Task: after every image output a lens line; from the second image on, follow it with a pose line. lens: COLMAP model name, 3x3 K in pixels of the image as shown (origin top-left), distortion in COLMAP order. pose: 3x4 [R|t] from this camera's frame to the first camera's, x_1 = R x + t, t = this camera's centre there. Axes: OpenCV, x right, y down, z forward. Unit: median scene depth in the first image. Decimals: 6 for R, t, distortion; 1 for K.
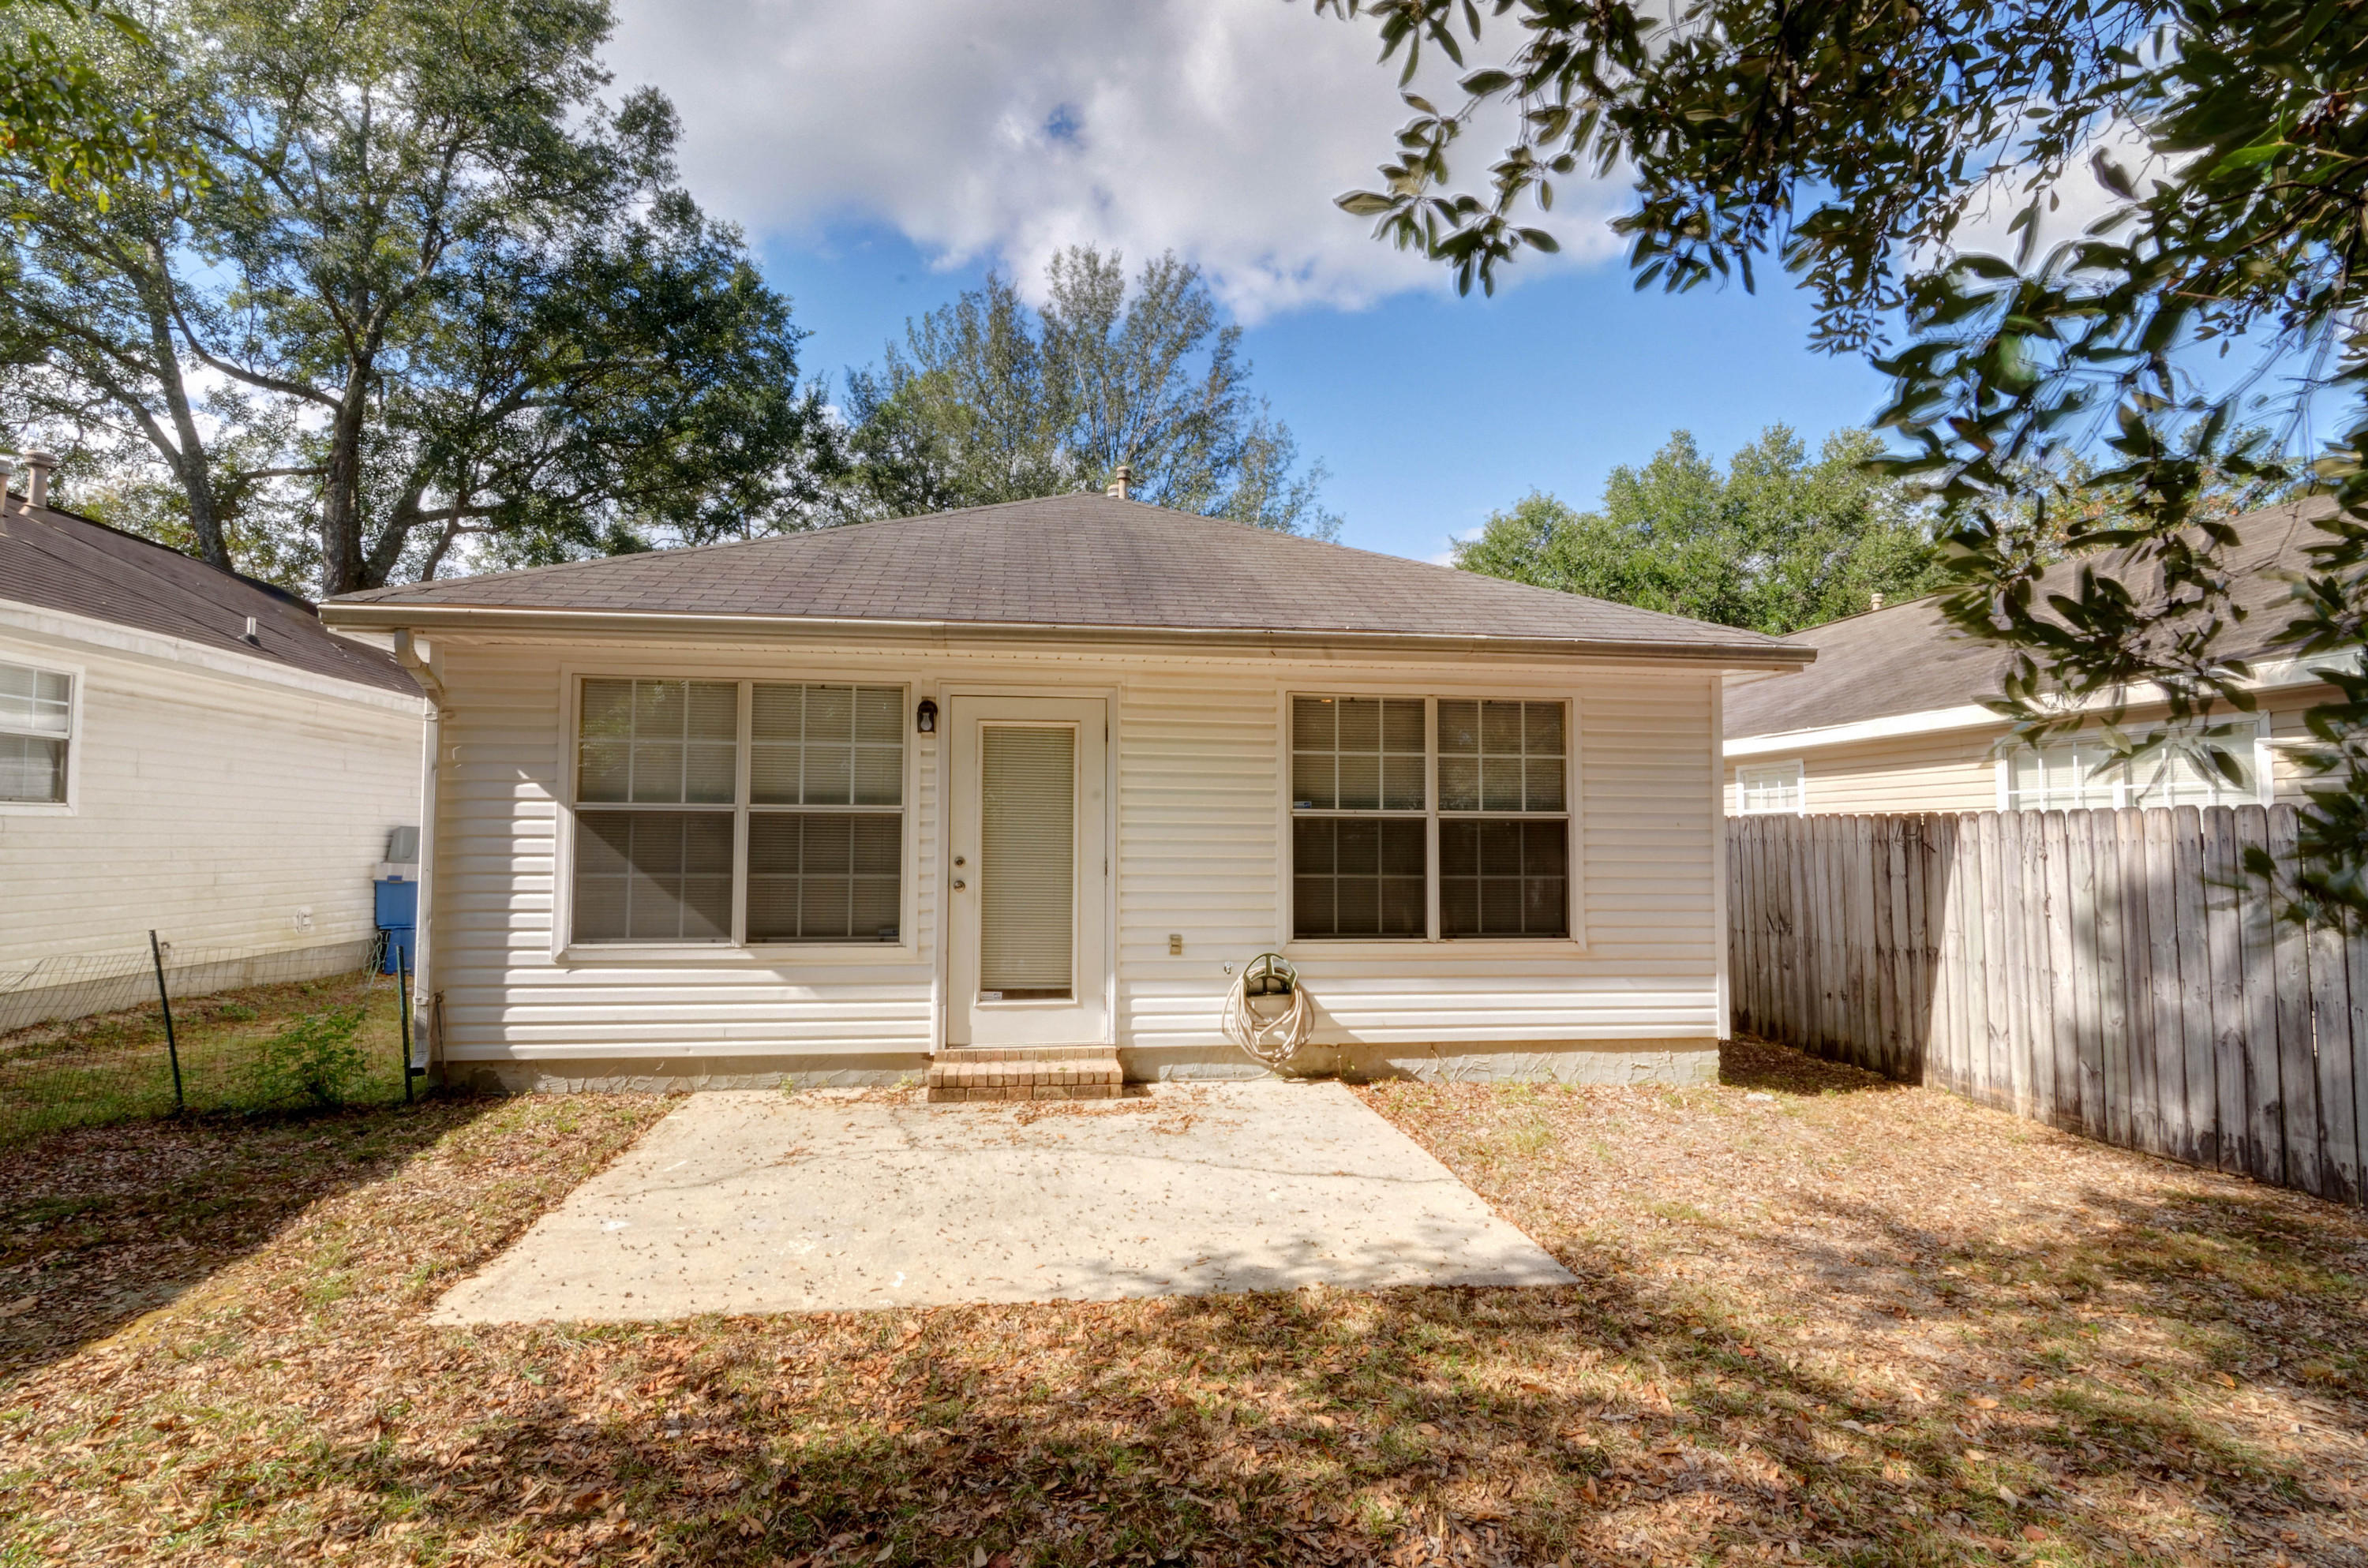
lens RADIAL K [[1116.8, 0, 1176.9], [0, 1116.8, 775.9], [0, 0, 1]] dist [0.000296, 0.000267]
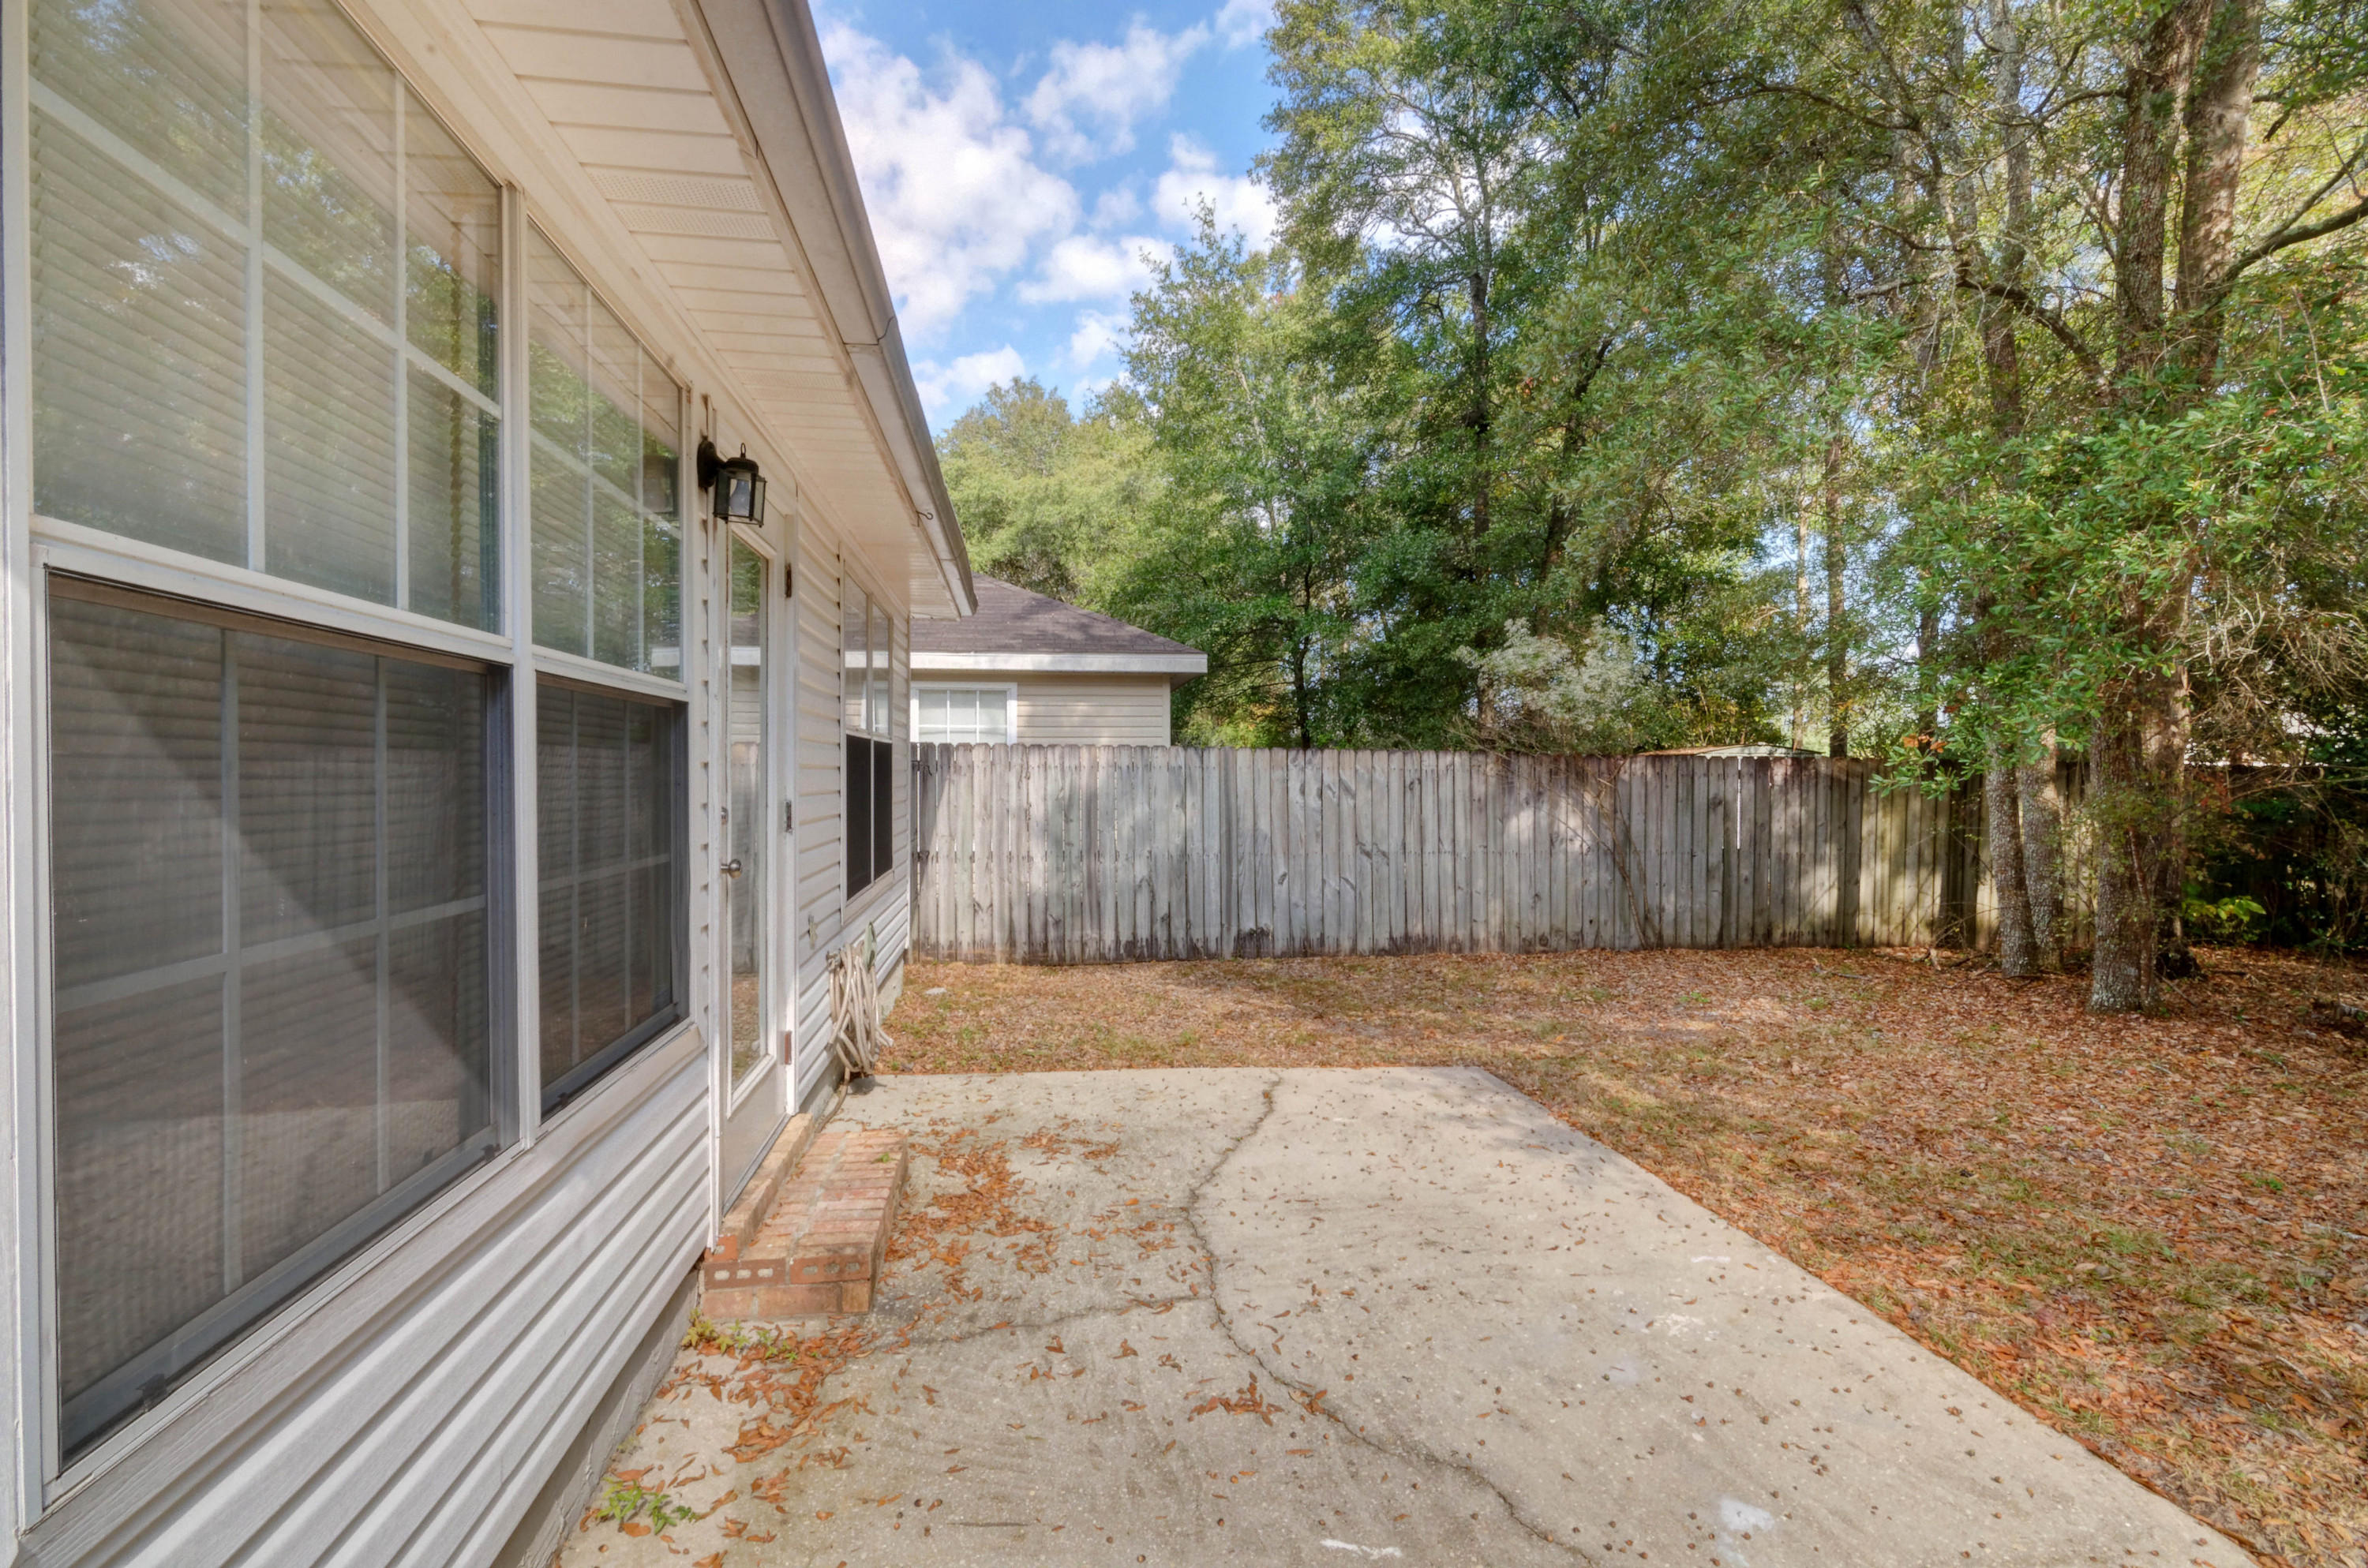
lens RADIAL K [[1116.8, 0, 1176.9], [0, 1116.8, 775.9], [0, 0, 1]] dist [0.000296, 0.000267]
pose [[0.019247, -0.012280, 0.999739, -0.642844], [-0.063087, 0.997917, 0.013472, 0.041586], [-0.997822, -0.063330, 0.018432, 0.799449]]
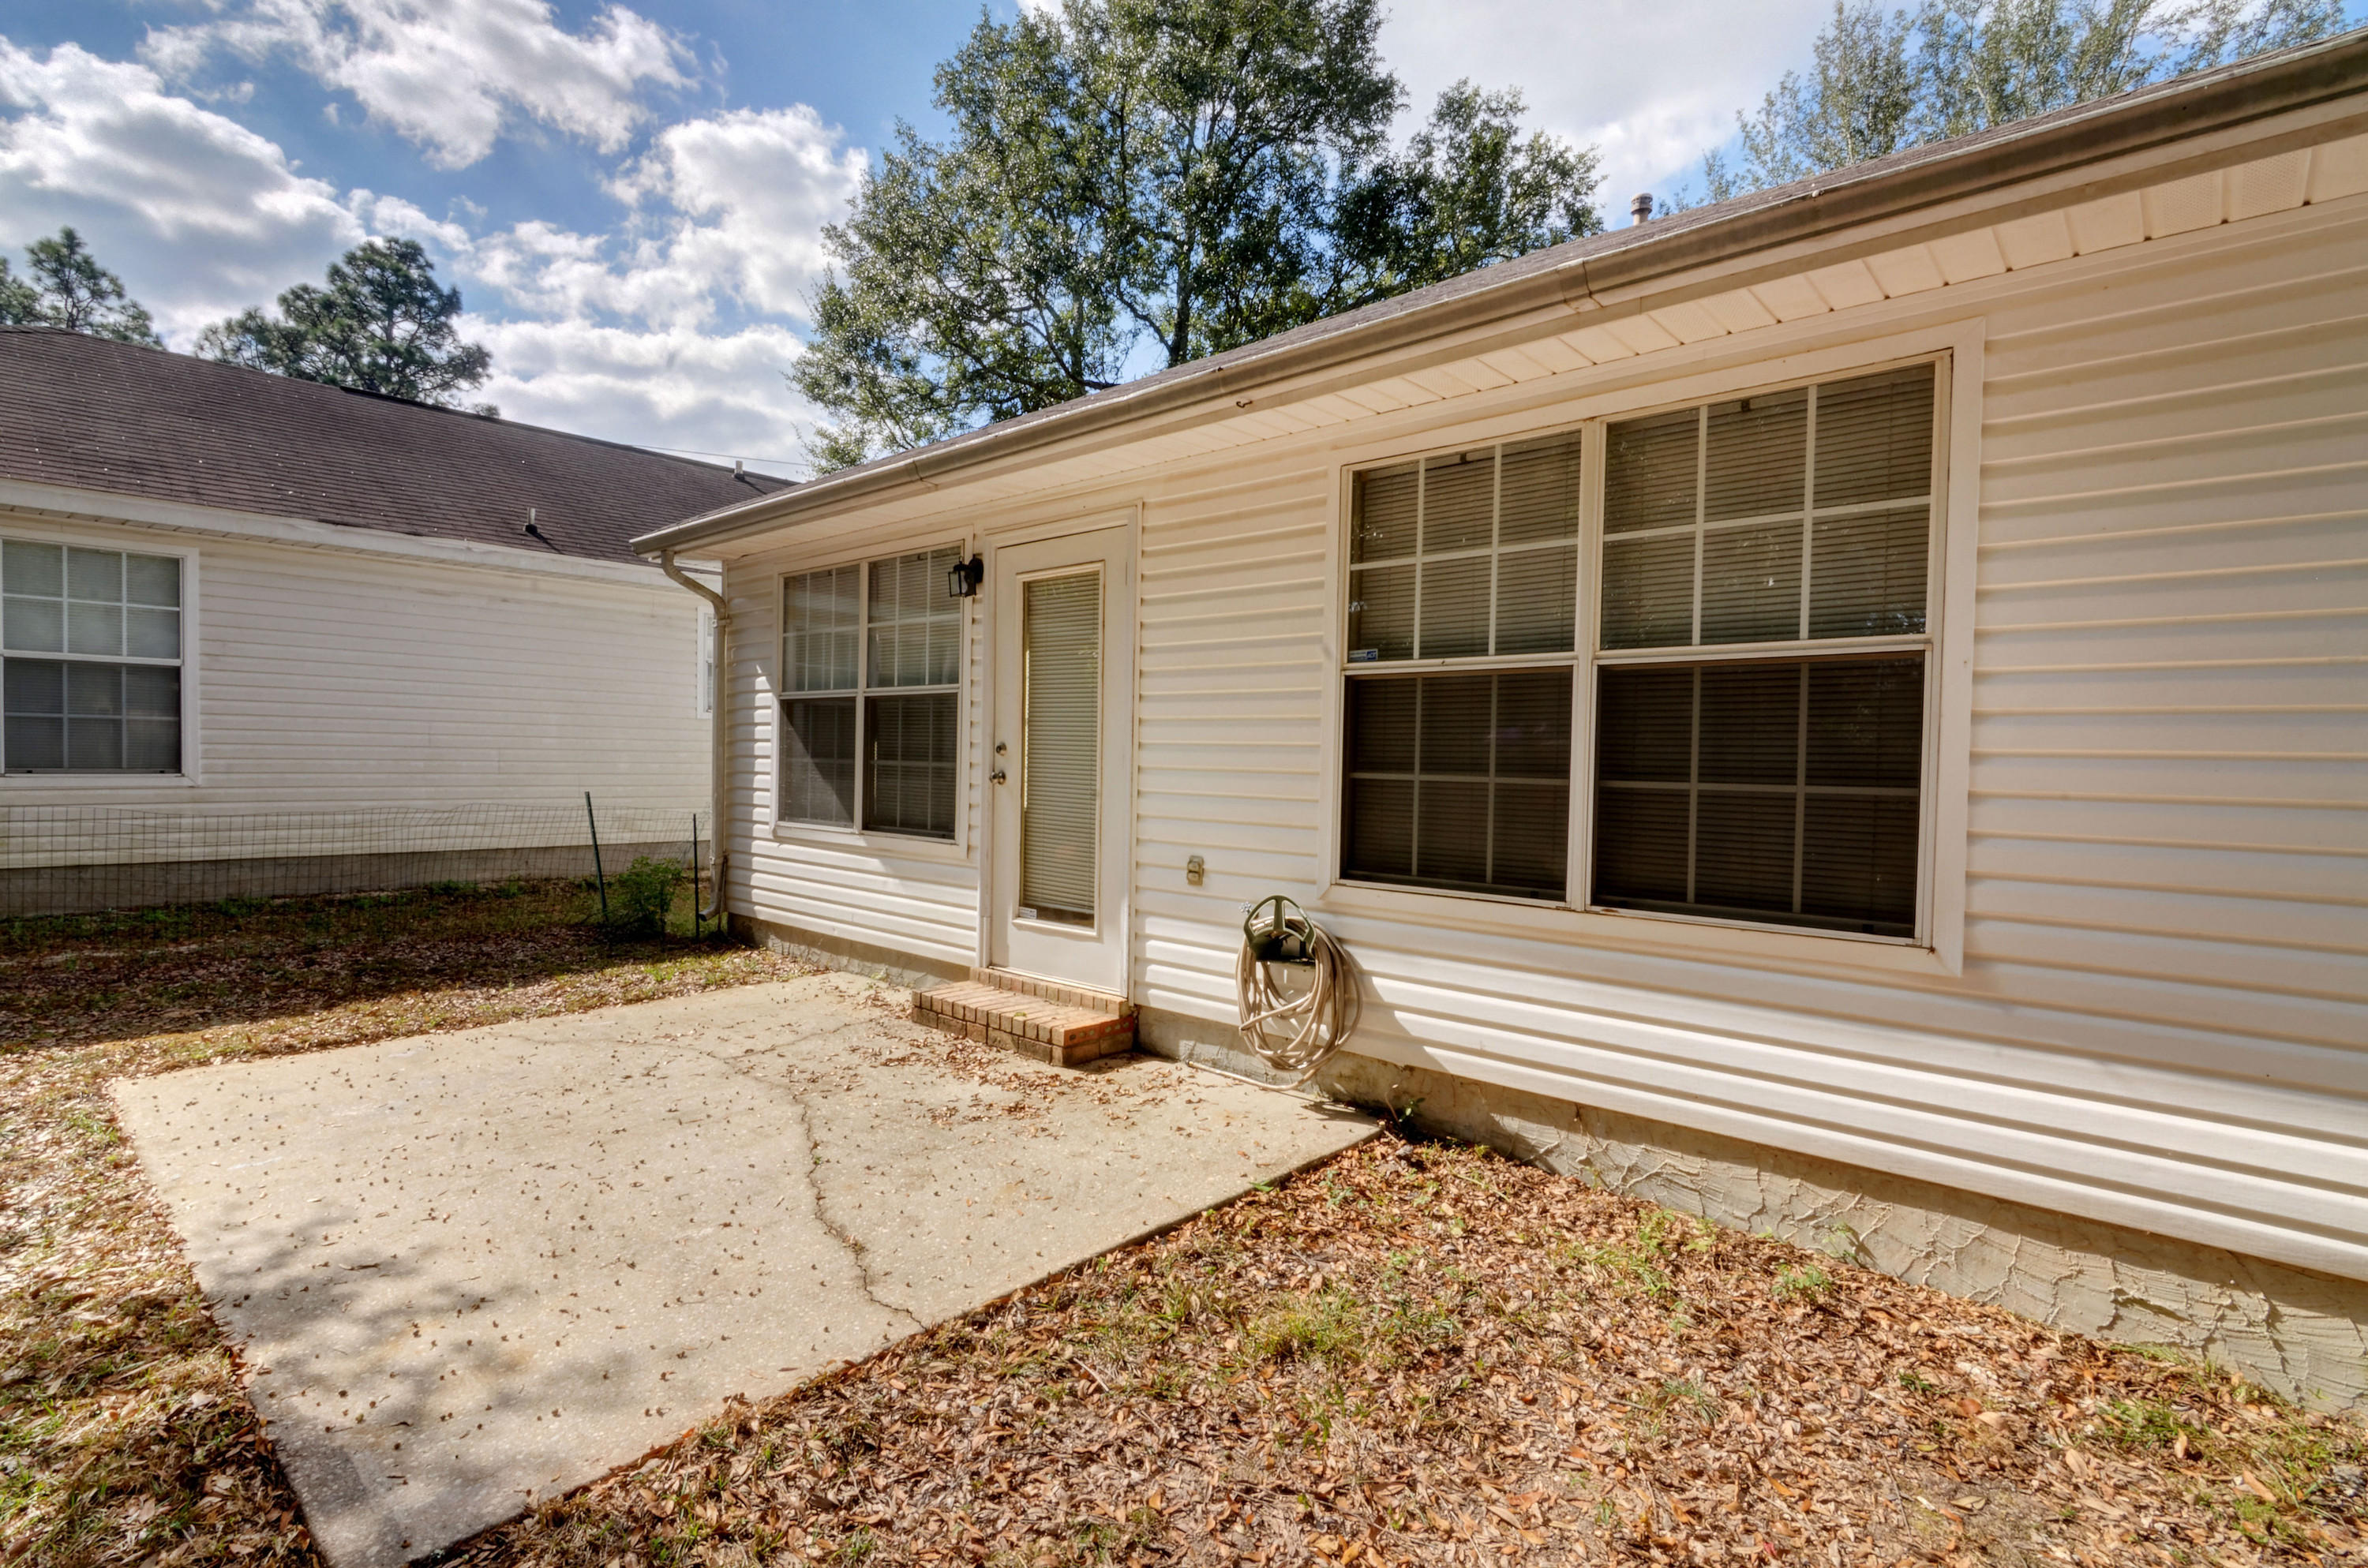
lens RADIAL K [[1129.3, 0, 1184.0], [0, 1129.3, 784.0], [0, 0, 1]] dist [-0.000412, -0.000366]
pose [[0.634721, 0.024326, -0.772359, 0.538553], [0.033831, 0.997671, 0.059225, 0.057699], [0.772001, -0.063721, 0.632419, 0.567255]]
